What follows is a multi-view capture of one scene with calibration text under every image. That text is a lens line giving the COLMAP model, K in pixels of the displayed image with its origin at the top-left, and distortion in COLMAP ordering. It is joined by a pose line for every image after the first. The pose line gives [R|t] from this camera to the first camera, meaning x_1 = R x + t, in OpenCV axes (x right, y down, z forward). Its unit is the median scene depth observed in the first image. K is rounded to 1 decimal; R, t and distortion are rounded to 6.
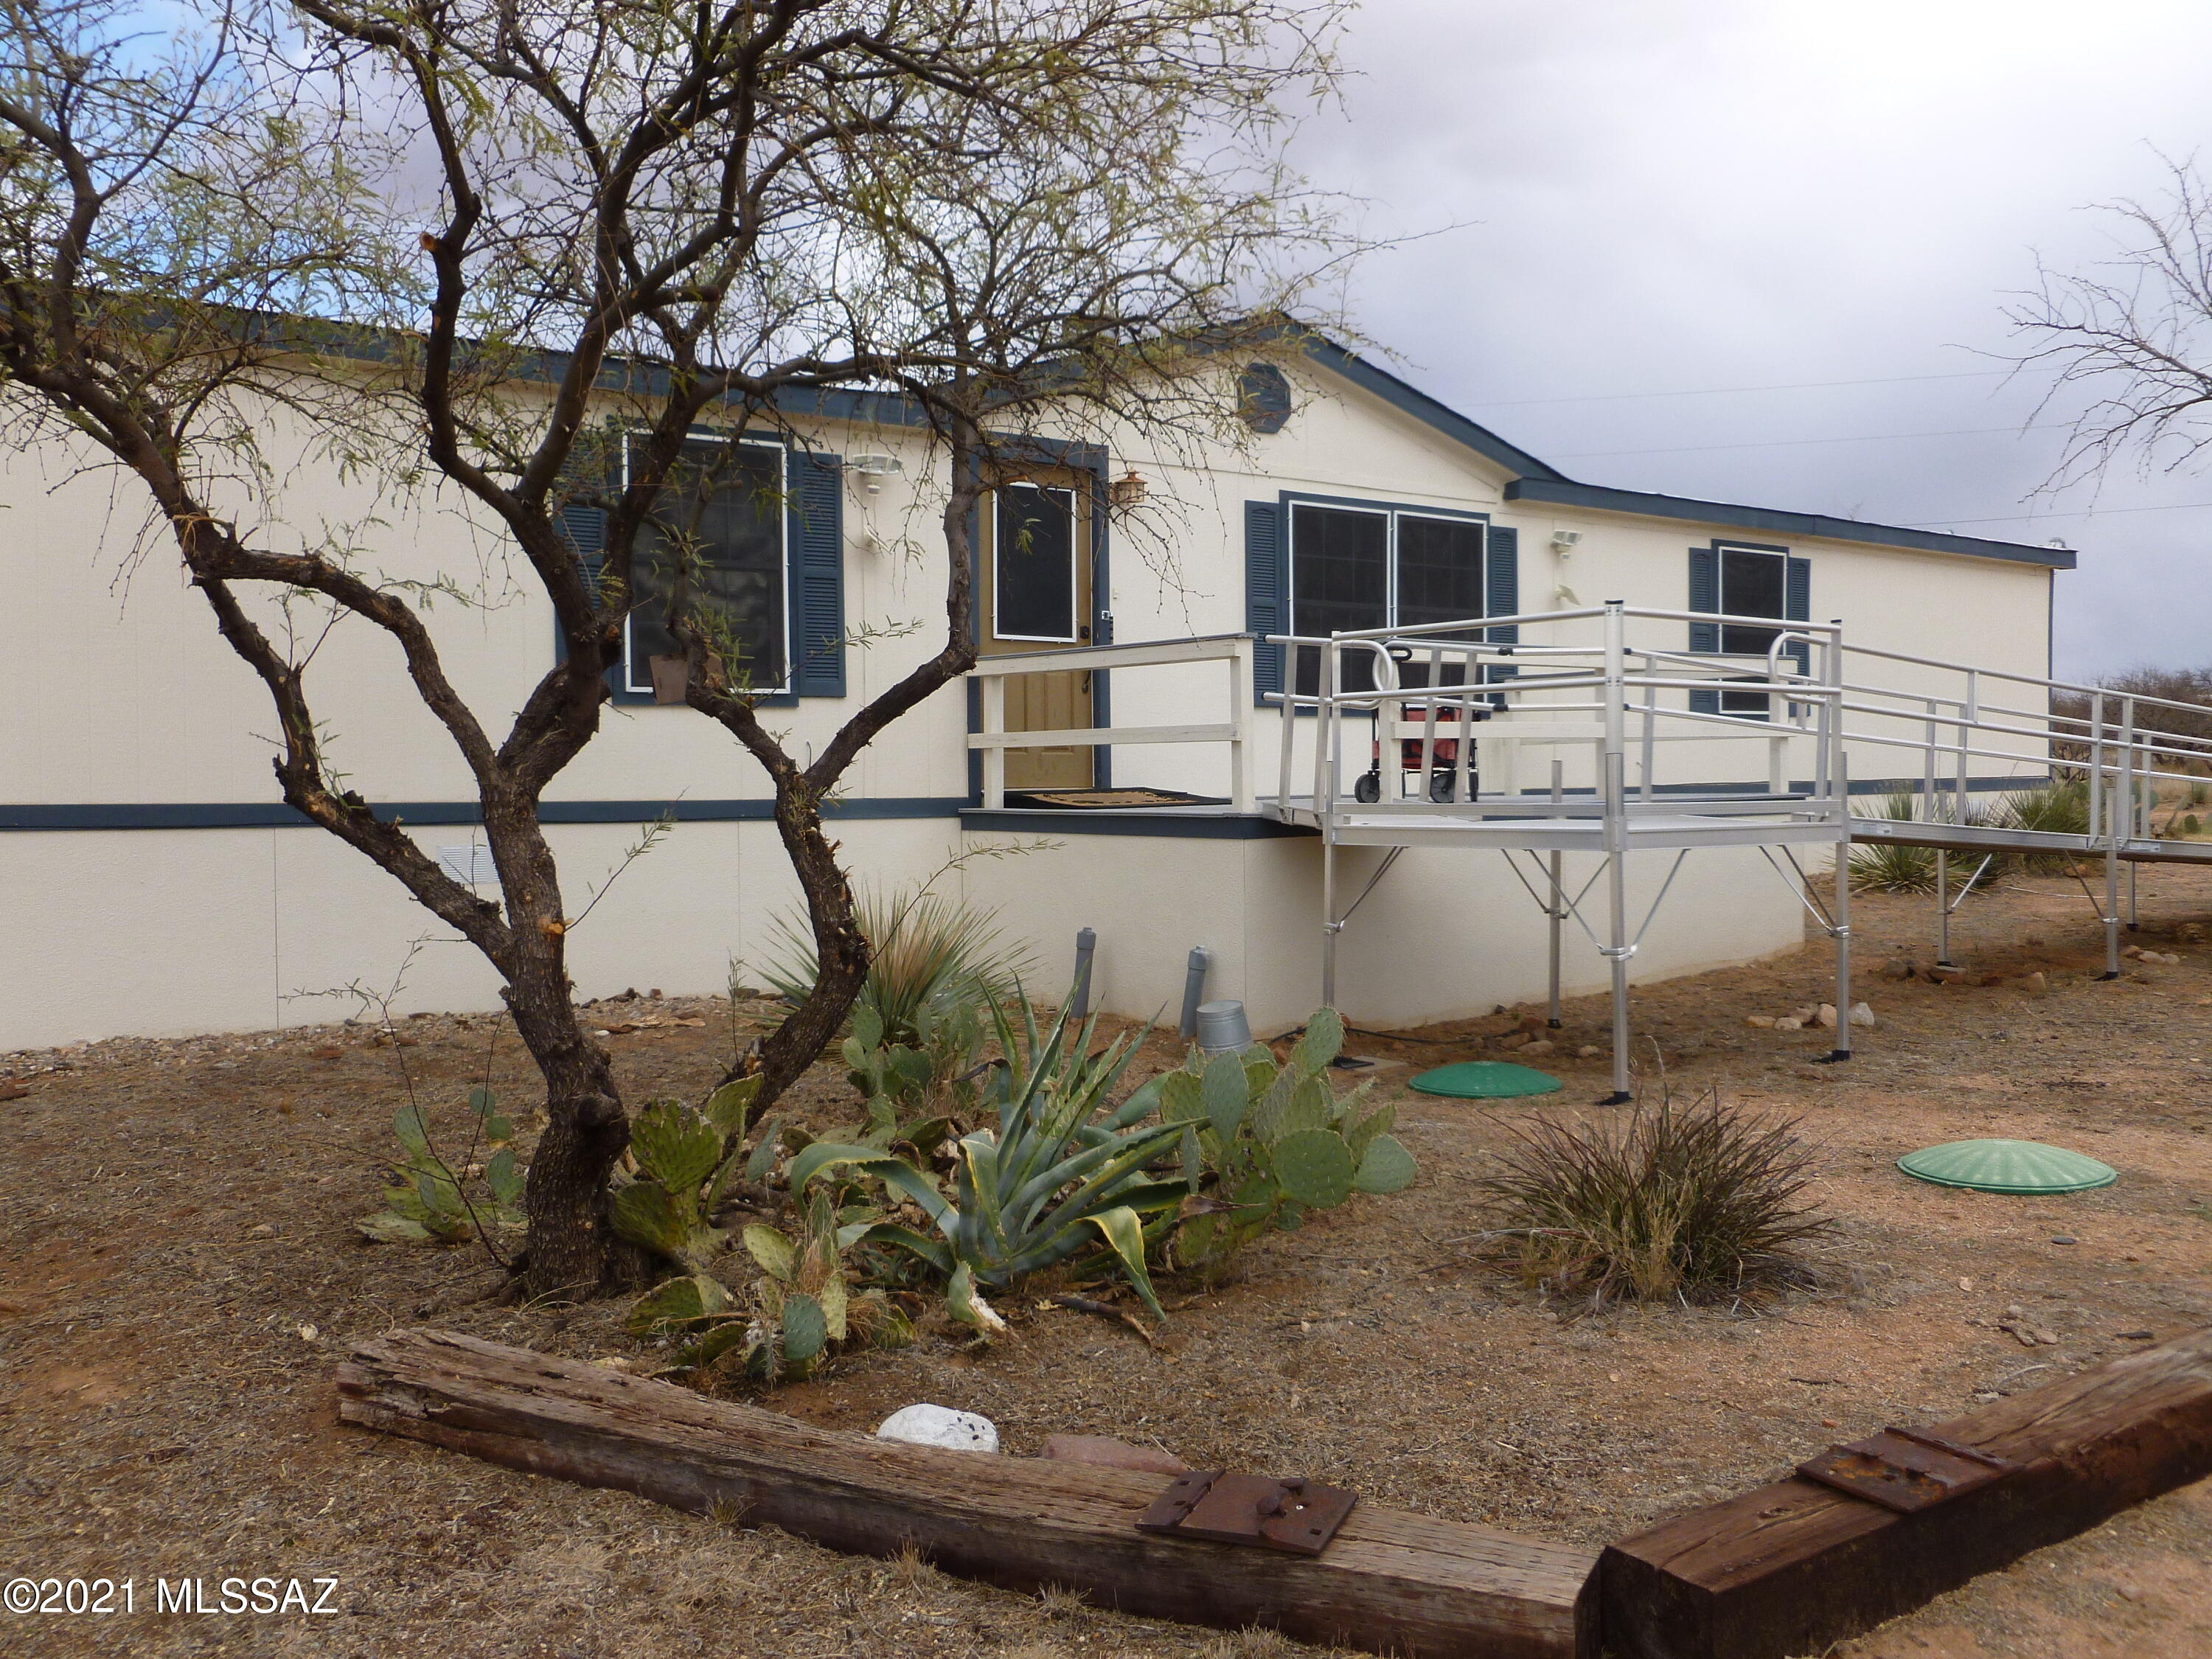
lens RADIAL K [[1914.2, 0, 1123.2], [0, 1914.2, 755.6], [0, 0, 1]] dist [-0.063141, 0.039614]
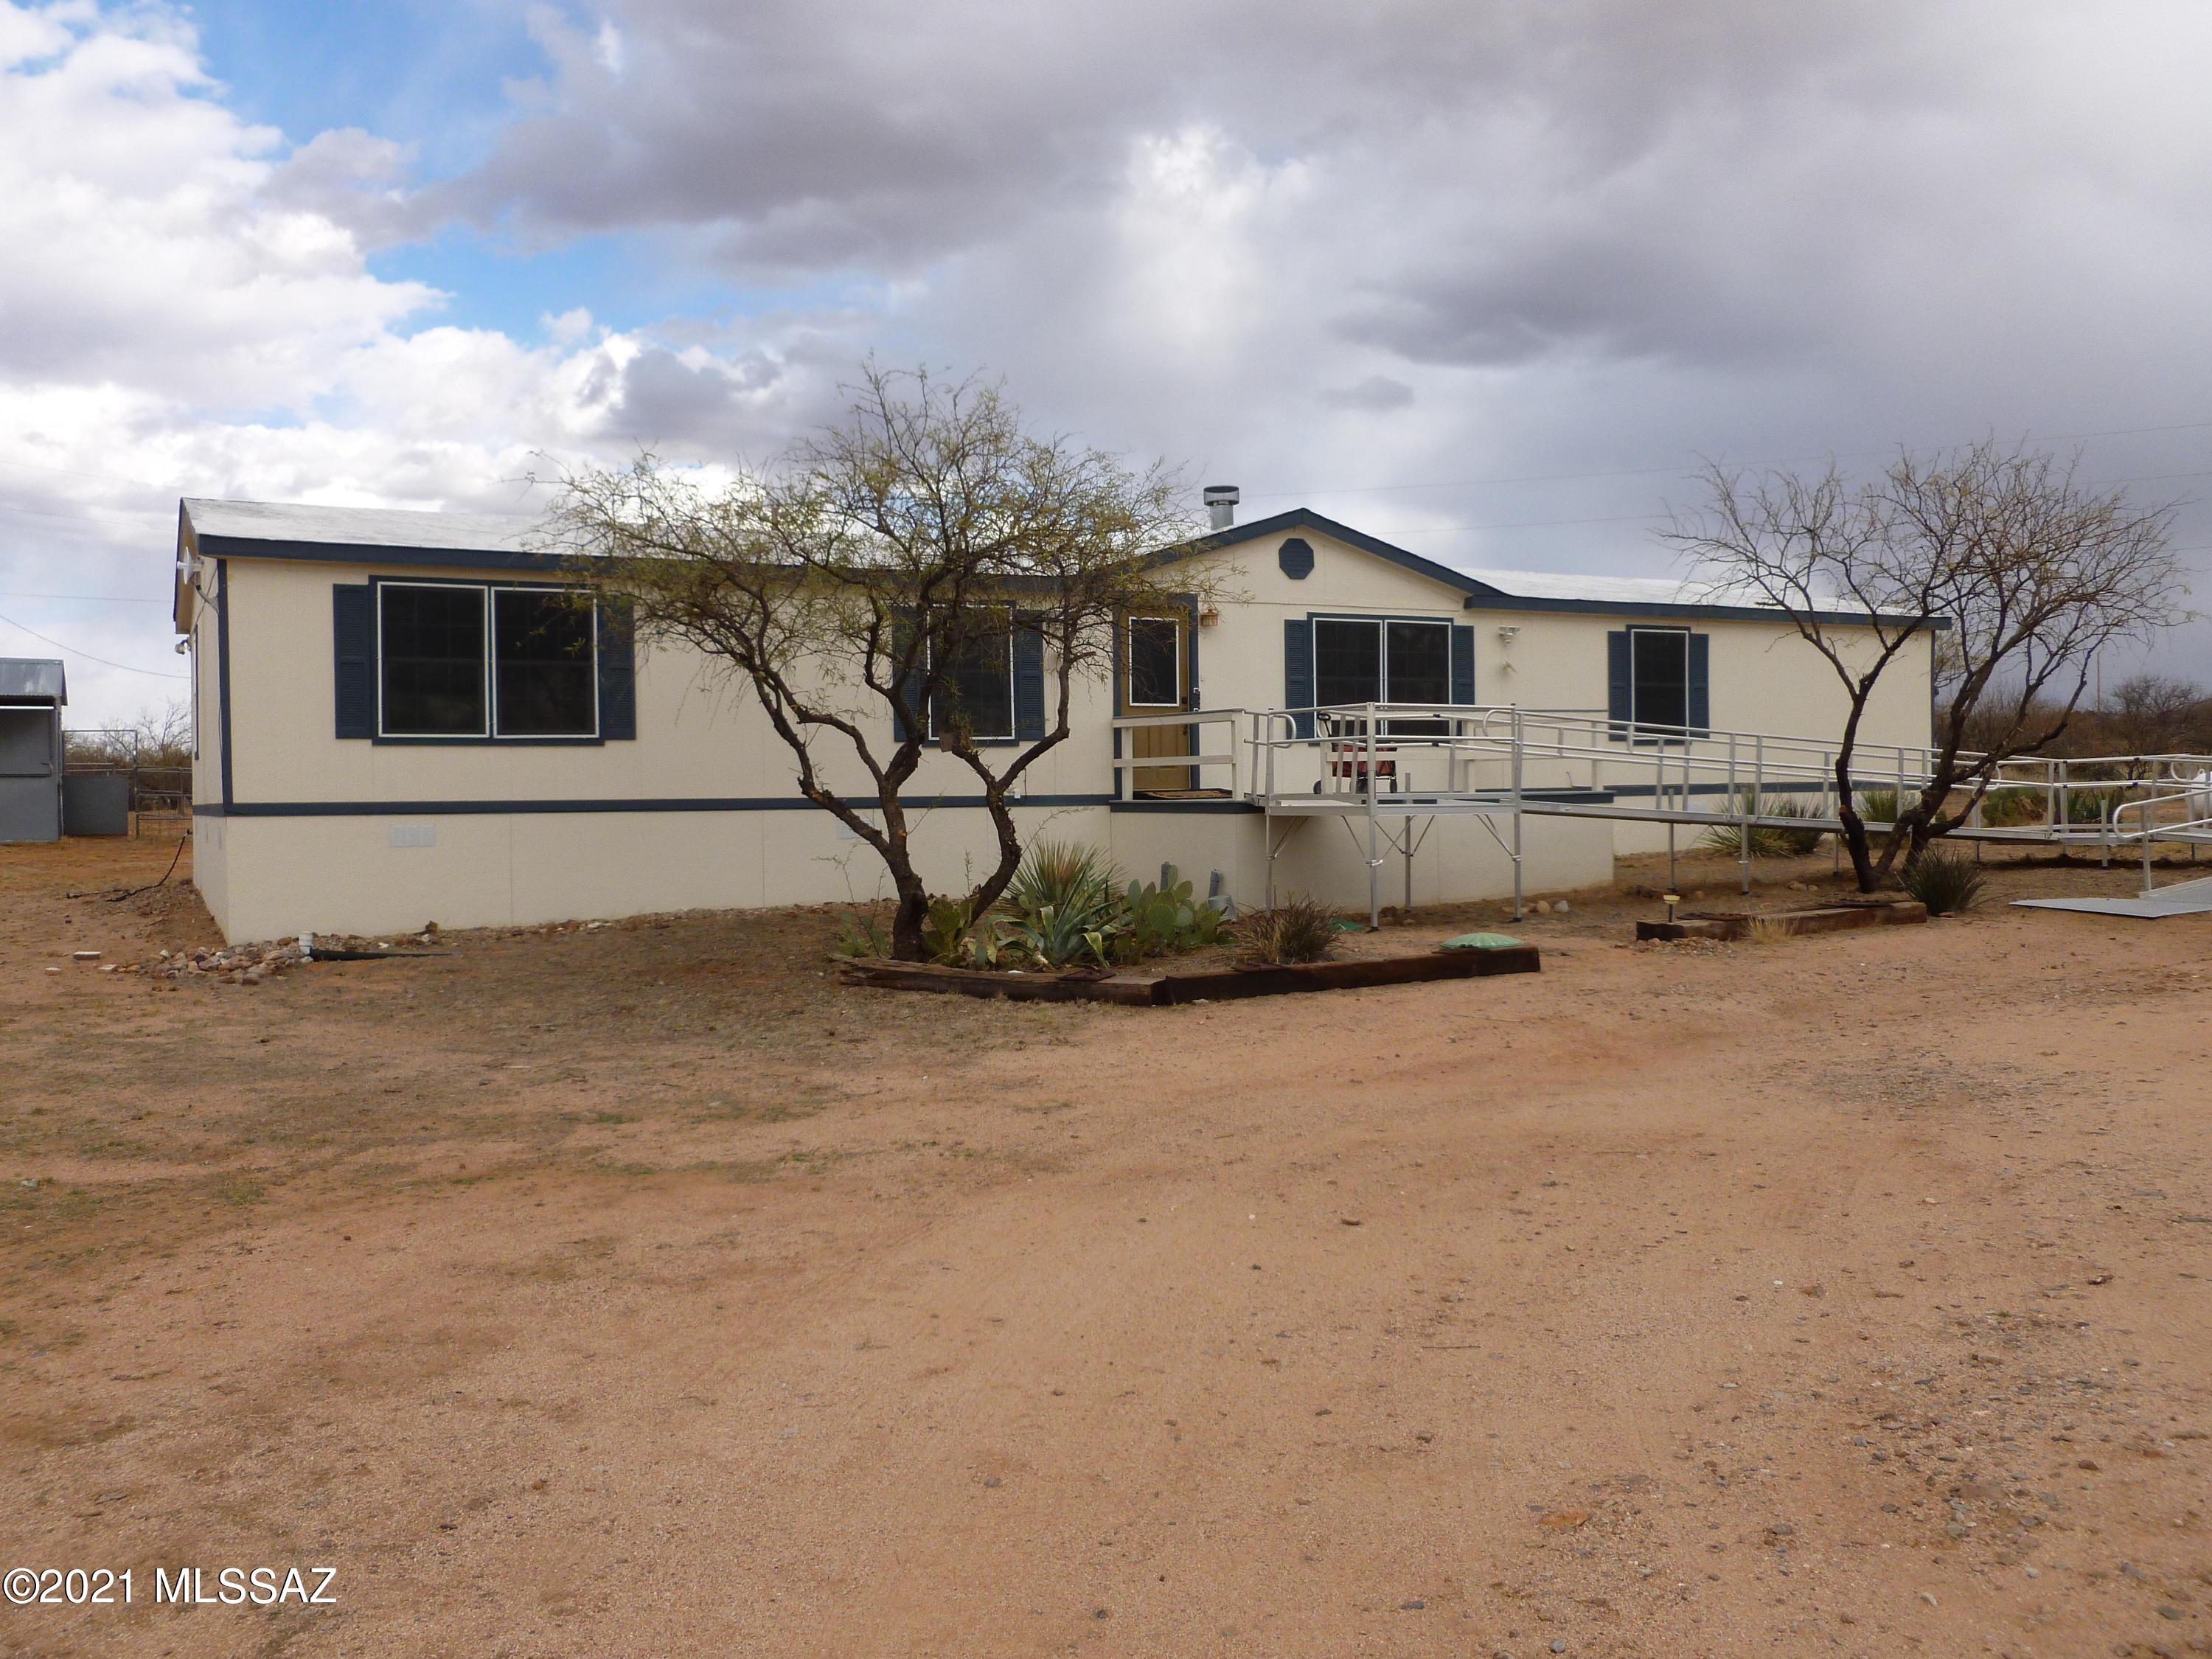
lens RADIAL K [[1914.2, 0, 1108.1], [0, 1914.2, 805.6], [0, 0, 1]] dist [-0.063141, 0.039614]
pose [[0.986035, -0.001819, -0.166526, 0.216301], [0.005547, 0.999744, 0.021924, -0.007369], [0.166443, -0.022542, 0.985793, -0.795095]]
